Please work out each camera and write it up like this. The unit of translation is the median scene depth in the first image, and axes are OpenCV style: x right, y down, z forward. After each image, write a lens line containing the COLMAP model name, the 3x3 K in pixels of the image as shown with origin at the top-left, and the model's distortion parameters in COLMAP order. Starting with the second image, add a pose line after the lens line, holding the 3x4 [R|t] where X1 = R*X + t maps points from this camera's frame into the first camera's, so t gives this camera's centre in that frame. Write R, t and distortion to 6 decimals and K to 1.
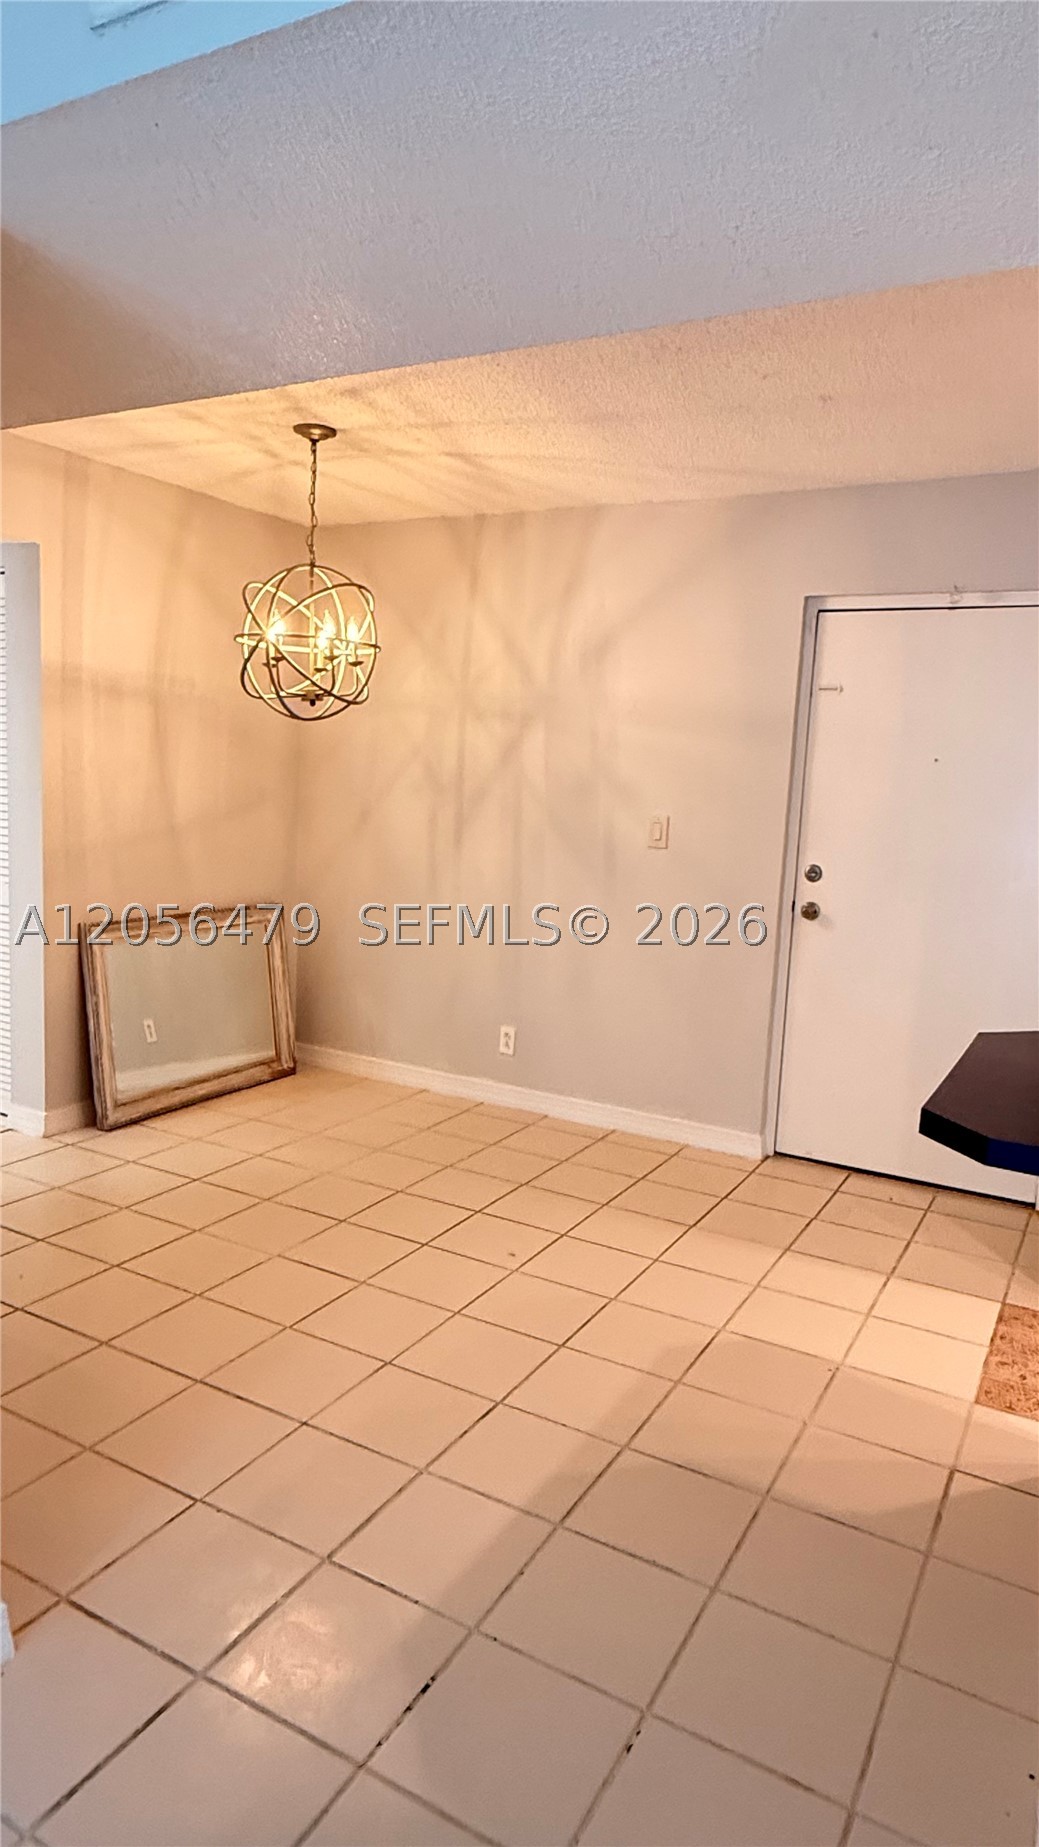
lens RADIAL K [[1114.3, 0, 519.5], [0, 1114.3, 923.5], [0, 0, 1]] dist [0.002136, -0.000246]
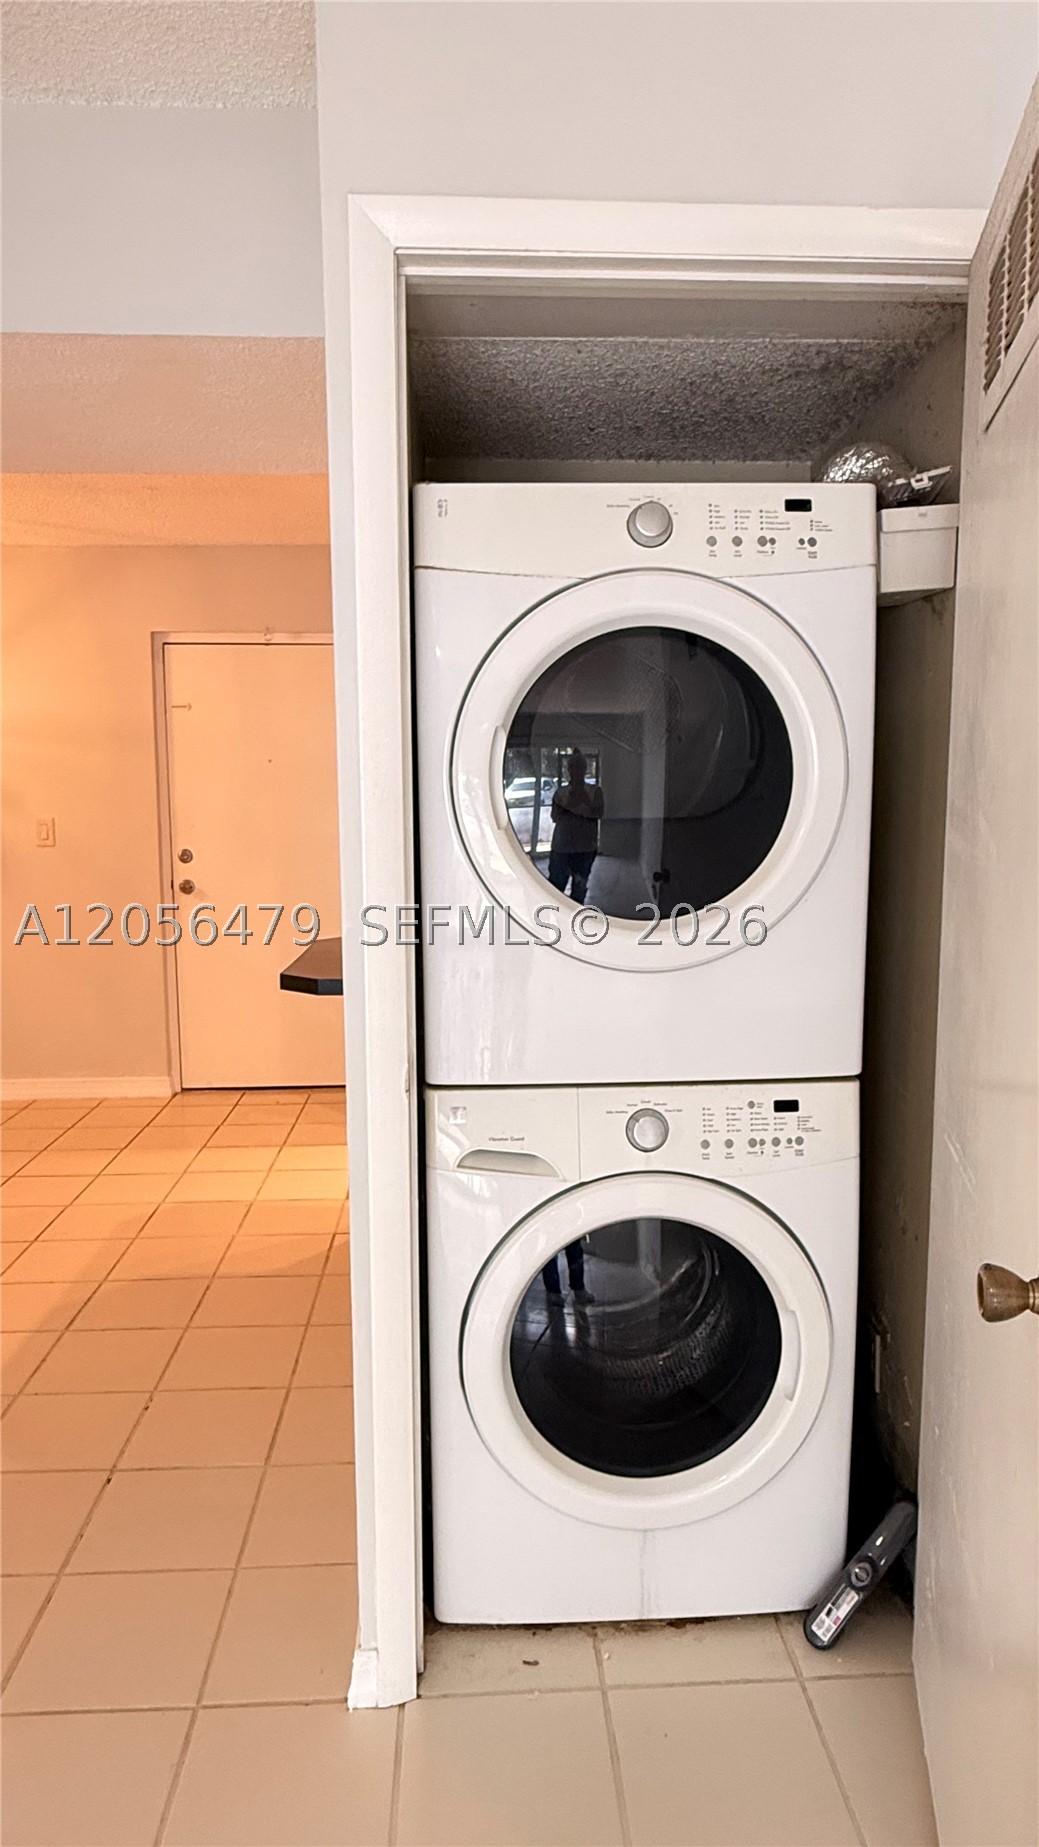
lens RADIAL K [[1139.6, 0, 520.2], [0, 1139.6, 927.7], [0, 0, 1]] dist [0.002177, 0.000056]
pose [[0.846417, -0.113549, 0.520274, -0.087004], [0.116471, 0.992822, 0.027198, 0.042247], [-0.519628, 0.037576, 0.853566, -0.263021]]
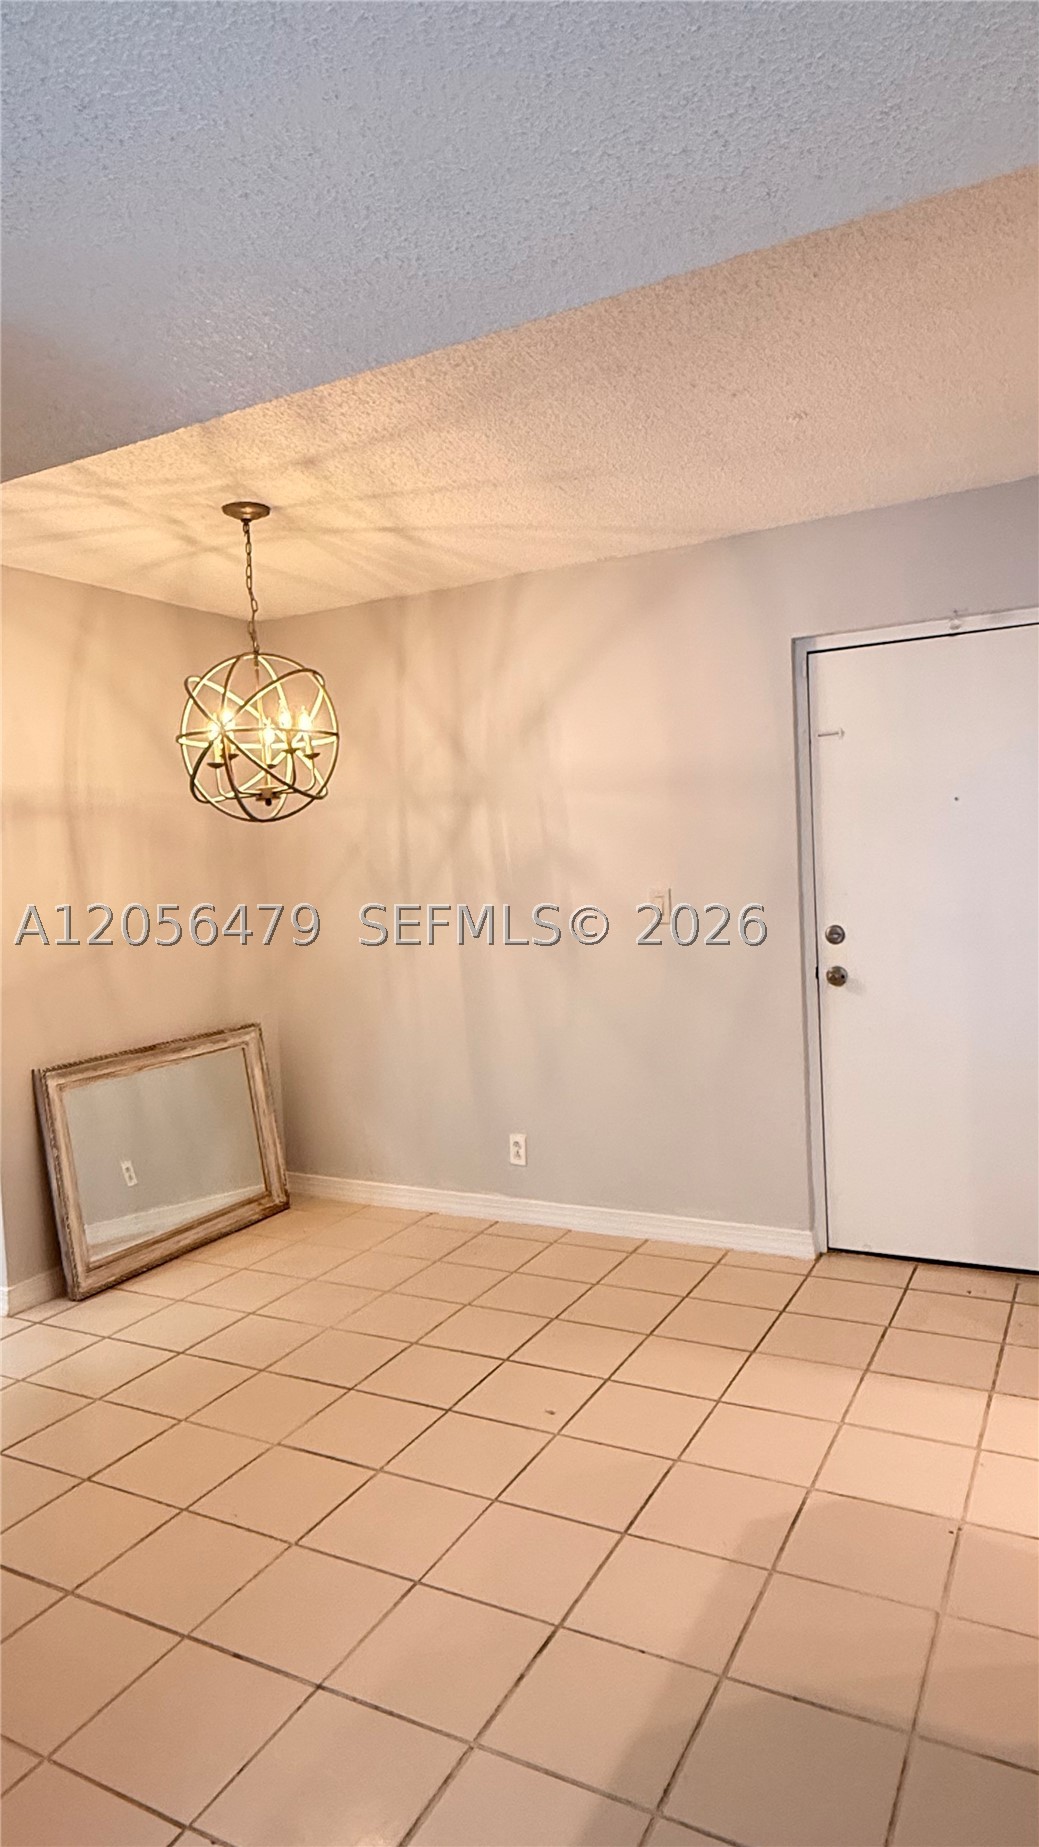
lens RADIAL K [[1100.8, 0, 513.6], [0, 1100.8, 923.8], [0, 0, 1]] dist [0.004149, 0.000949]
pose [[0.995162, -0.097809, 0.009306, -0.005176], [0.098233, 0.992318, -0.075203, -0.011898], [-0.001878, 0.075754, 0.997125, 0.103083]]
